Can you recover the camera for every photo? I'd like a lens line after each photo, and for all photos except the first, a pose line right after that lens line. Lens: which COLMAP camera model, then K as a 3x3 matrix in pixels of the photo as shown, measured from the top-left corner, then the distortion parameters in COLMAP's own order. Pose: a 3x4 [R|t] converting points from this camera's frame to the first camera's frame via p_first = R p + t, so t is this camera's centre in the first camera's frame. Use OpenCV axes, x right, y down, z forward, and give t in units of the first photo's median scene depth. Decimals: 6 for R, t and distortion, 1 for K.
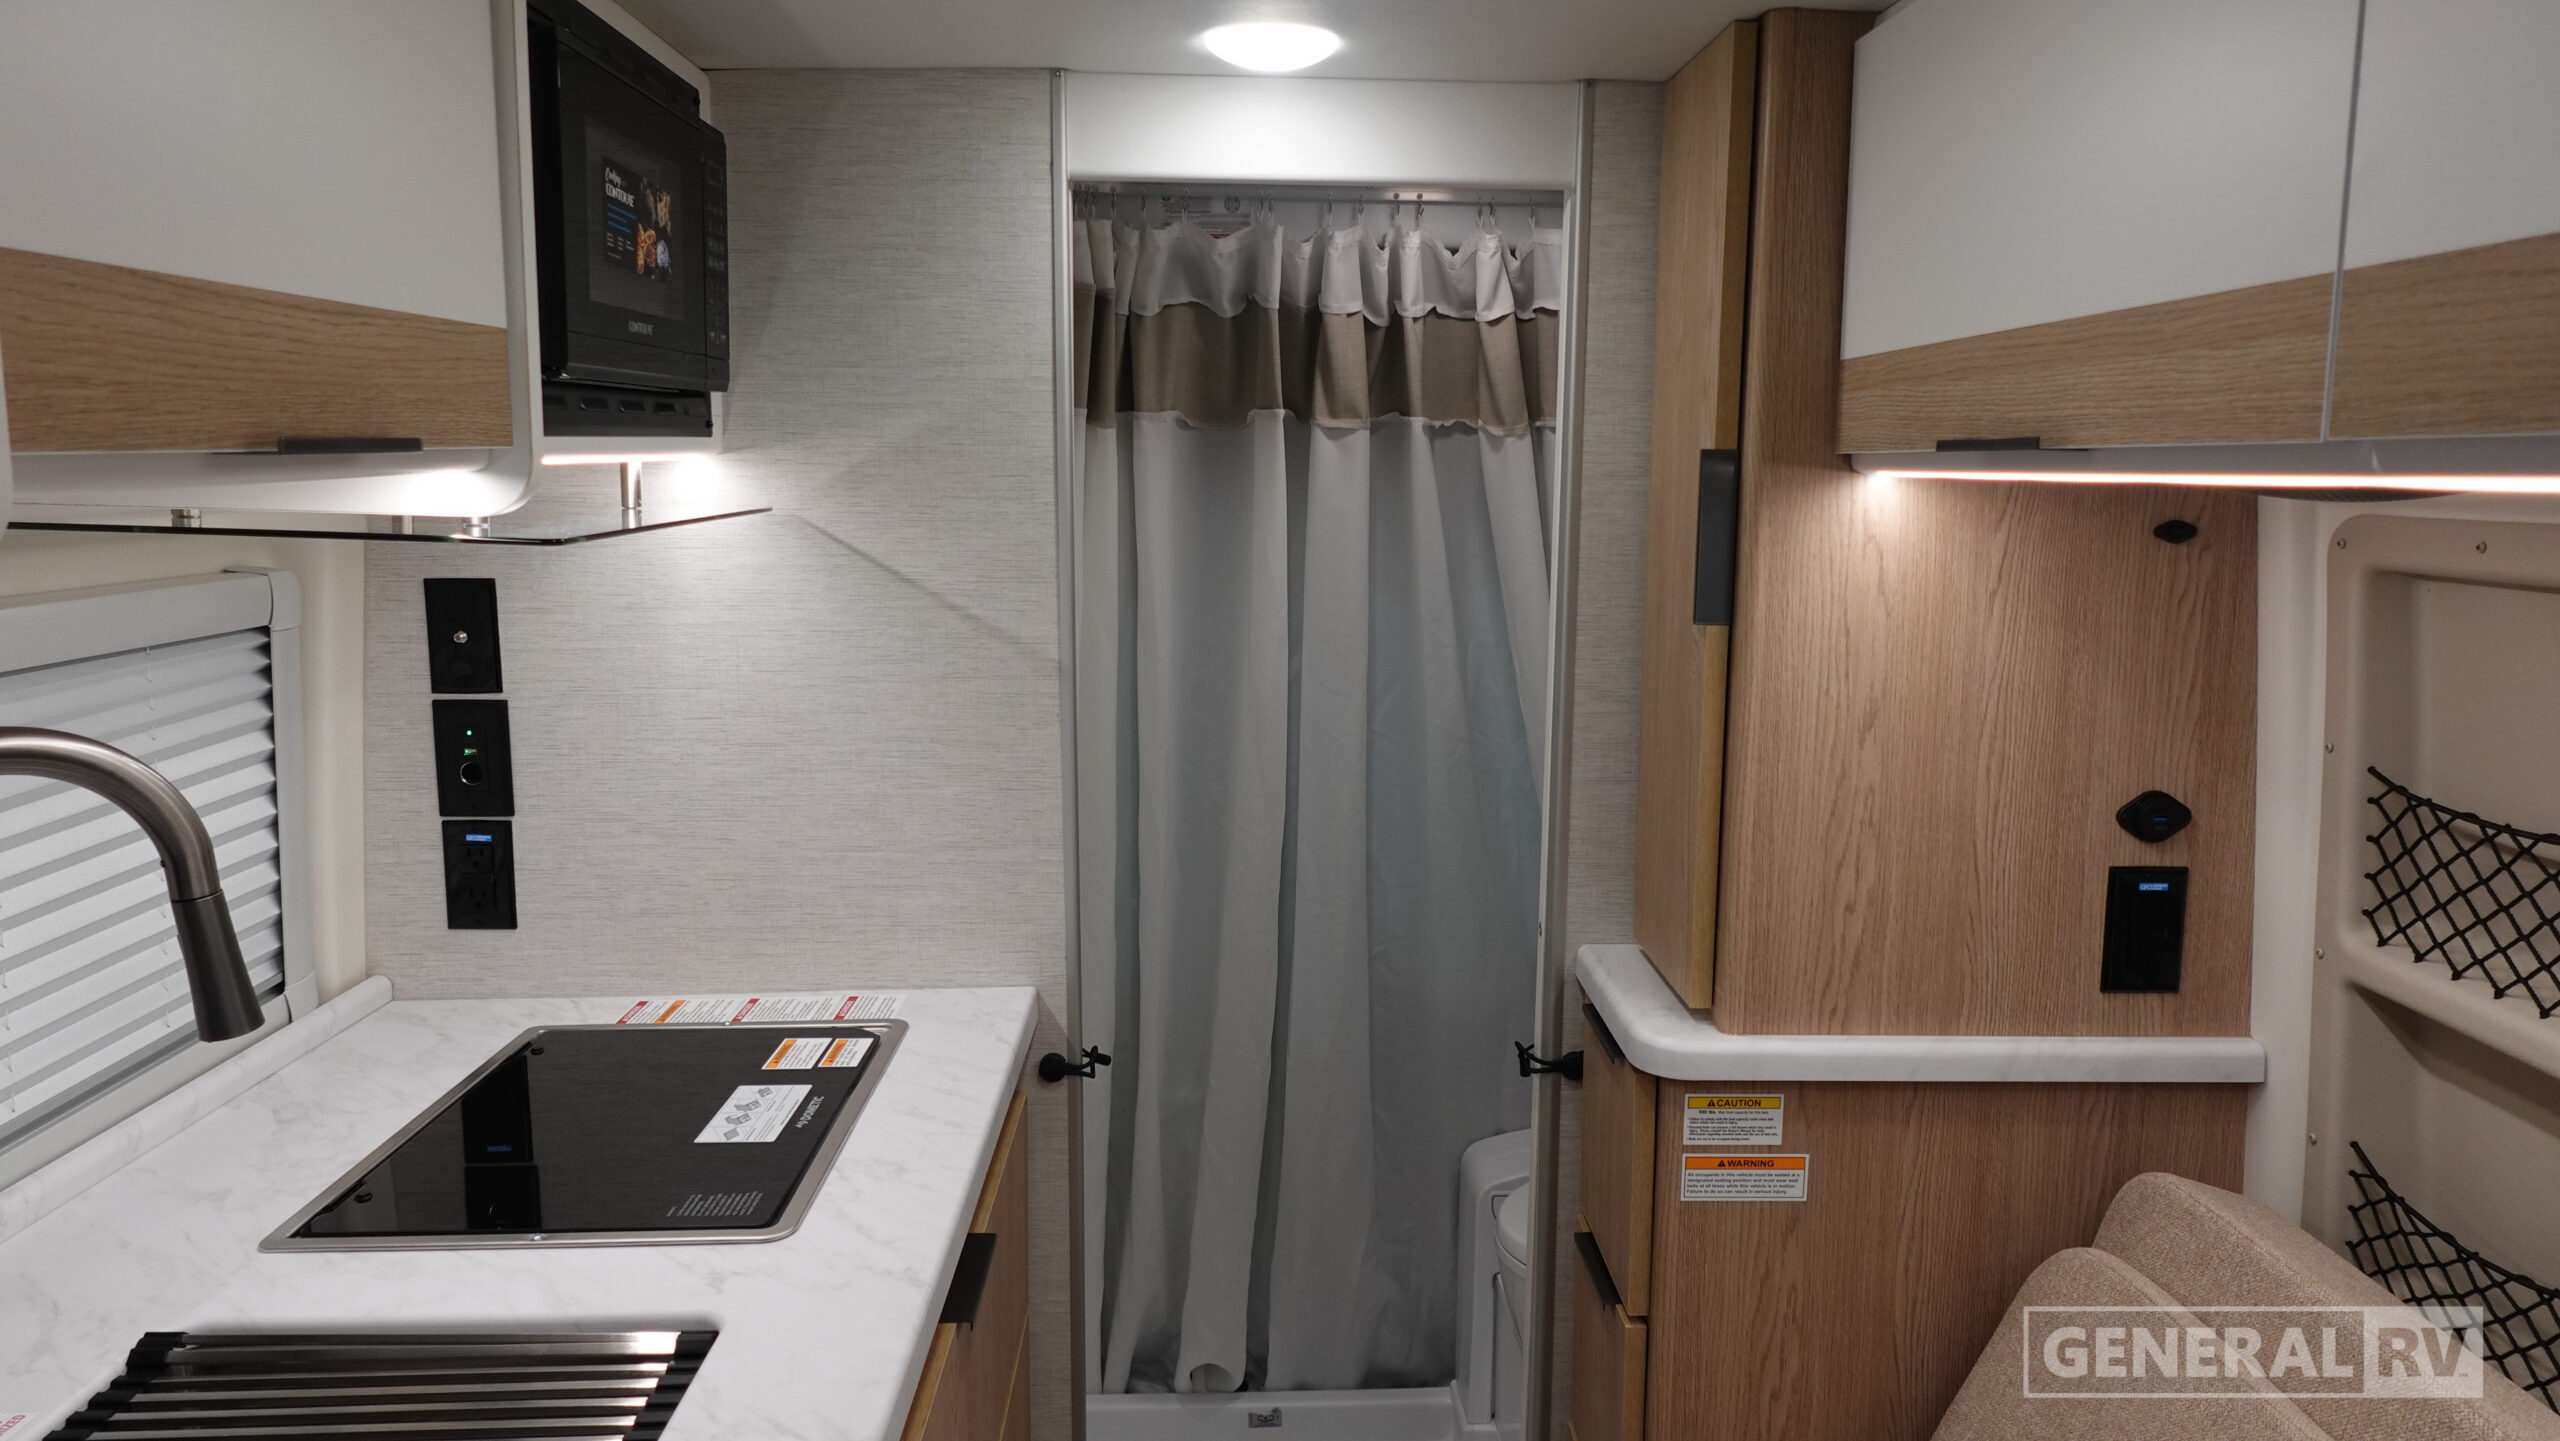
lens RADIAL K [[1702.7, 0, 1284.5], [0, 1702.7, 716.0], [0, 0, 1]] dist [-0.006906, 0.008020]
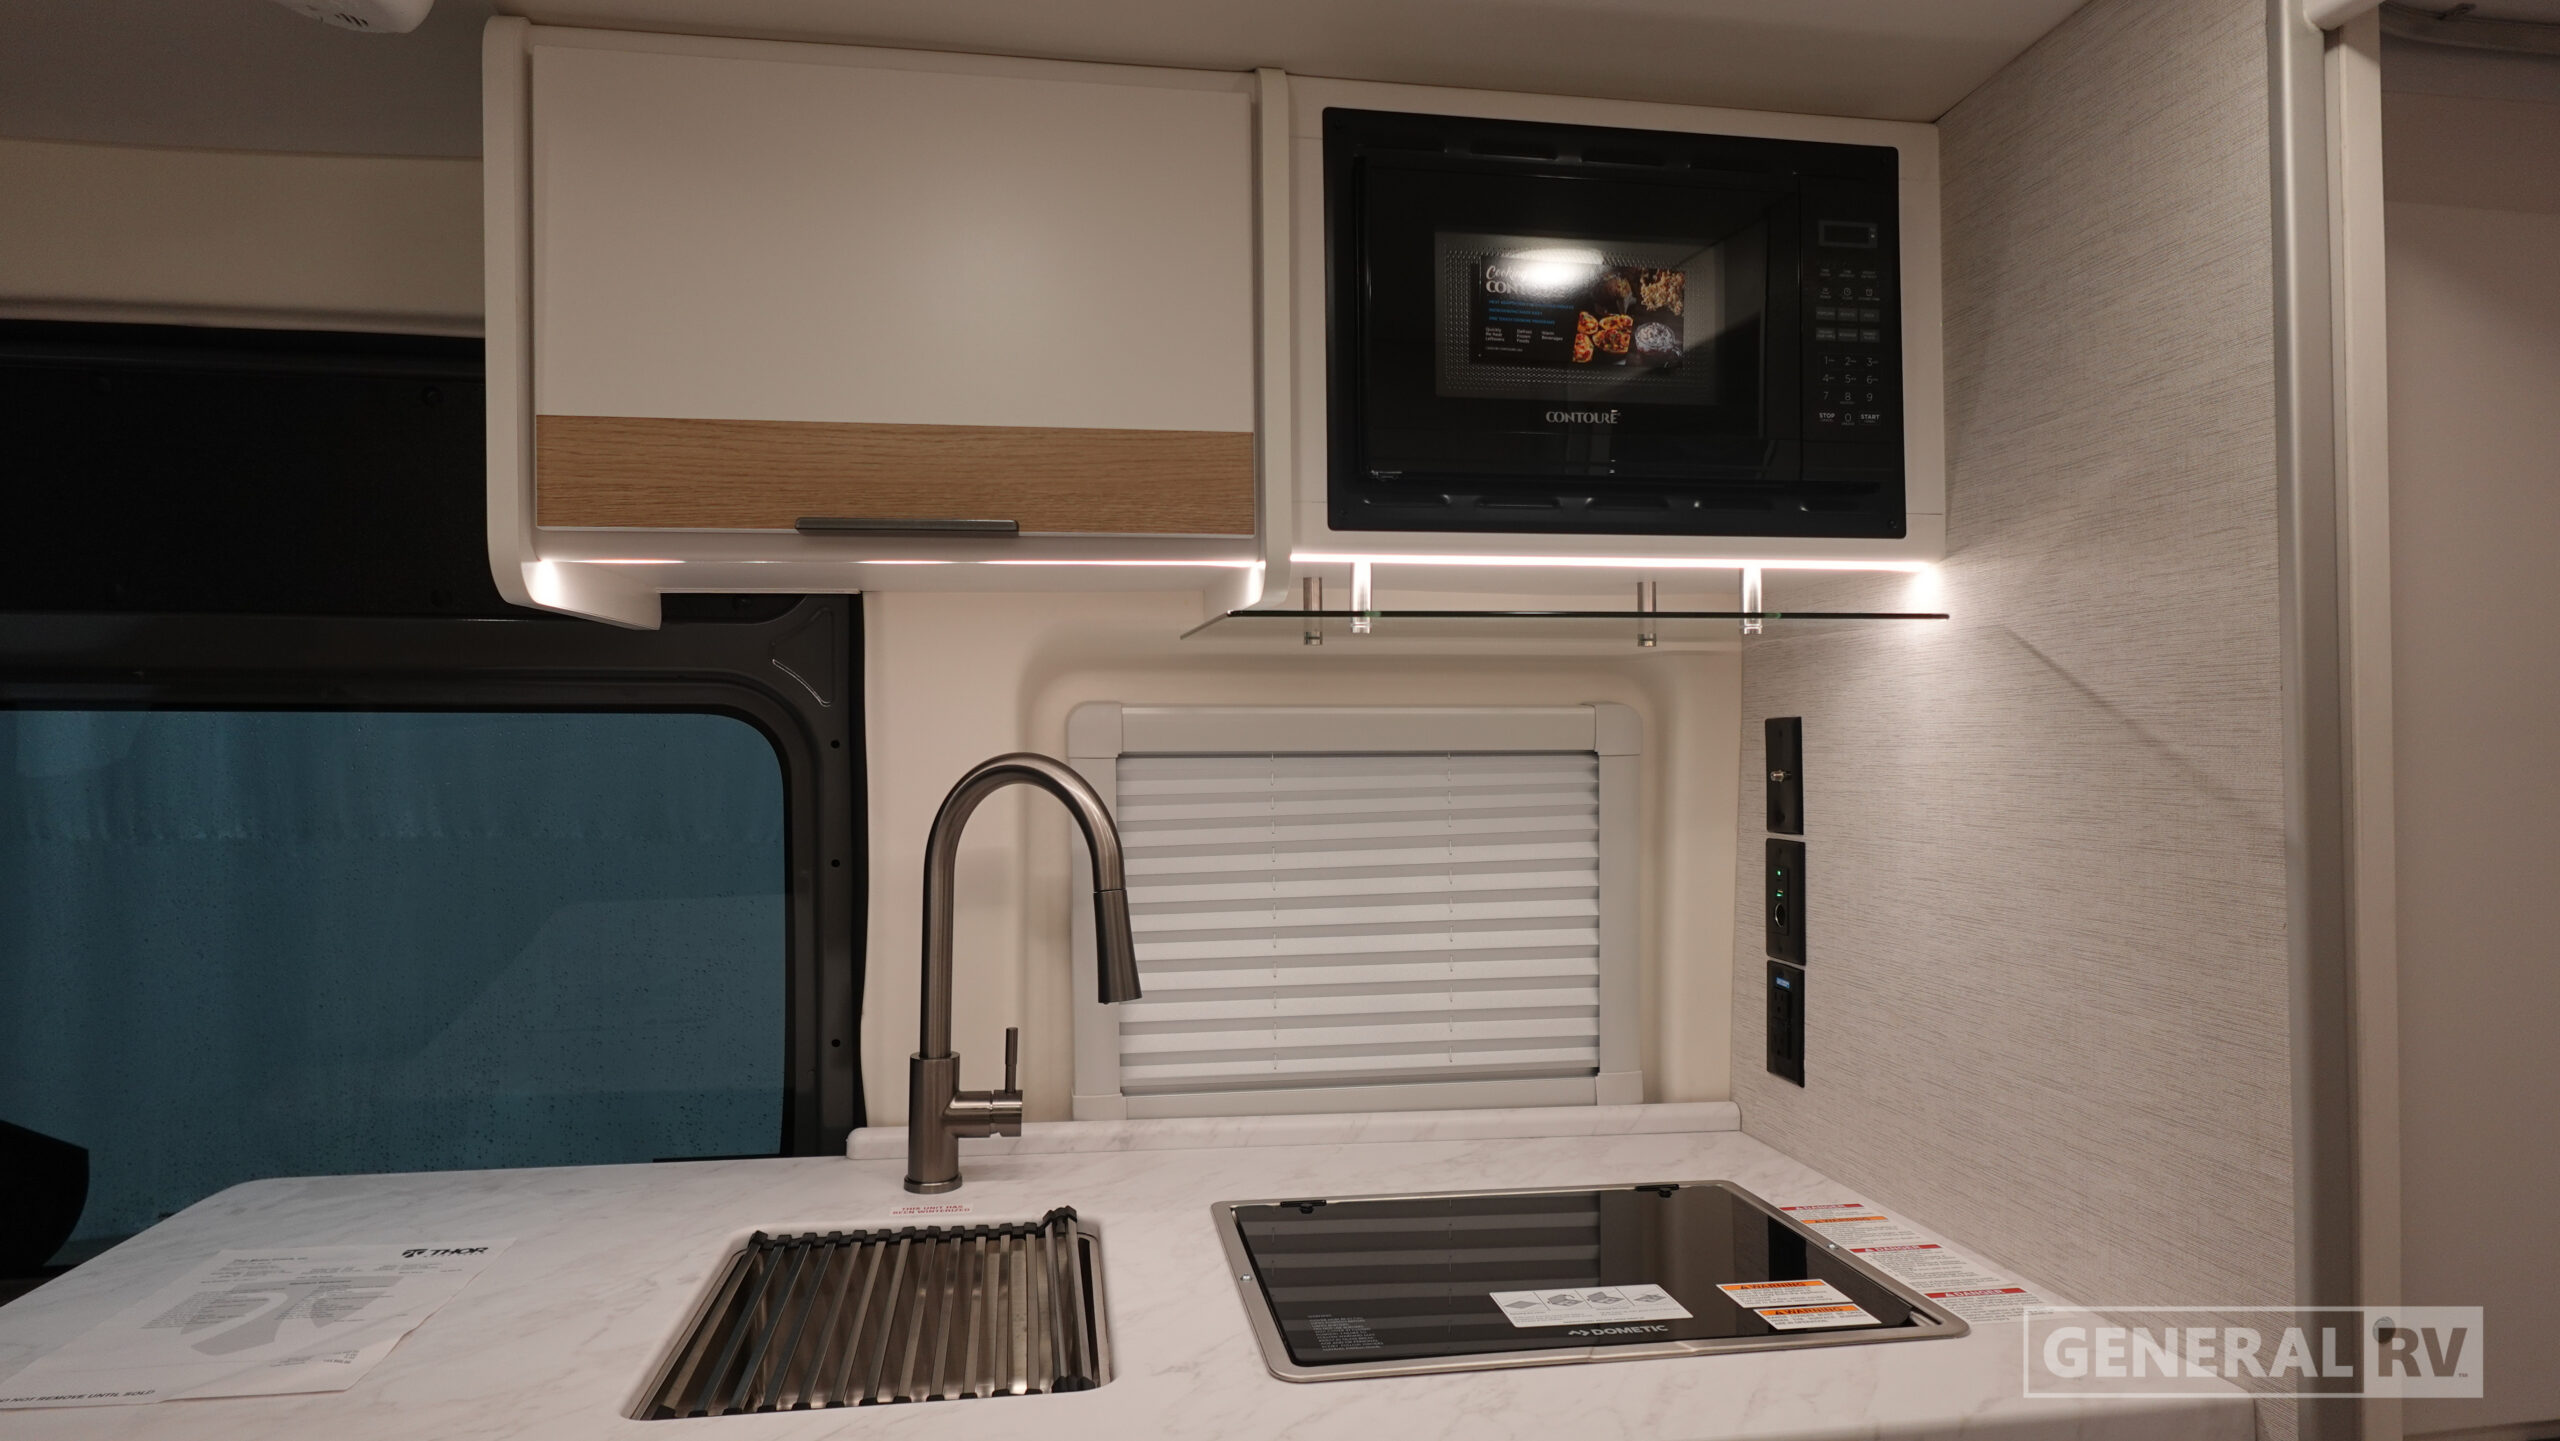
lens RADIAL K [[1449.4, 0, 1283.5], [0, 1449.4, 717.3], [0, 0, 1]] dist [0.000132, 0.001159]
pose [[0.121689, -0.029236, -0.992138, 0.324994], [-0.144561, 0.988386, -0.046856, 0.001748], [0.981985, 0.149126, 0.116049, 0.607457]]
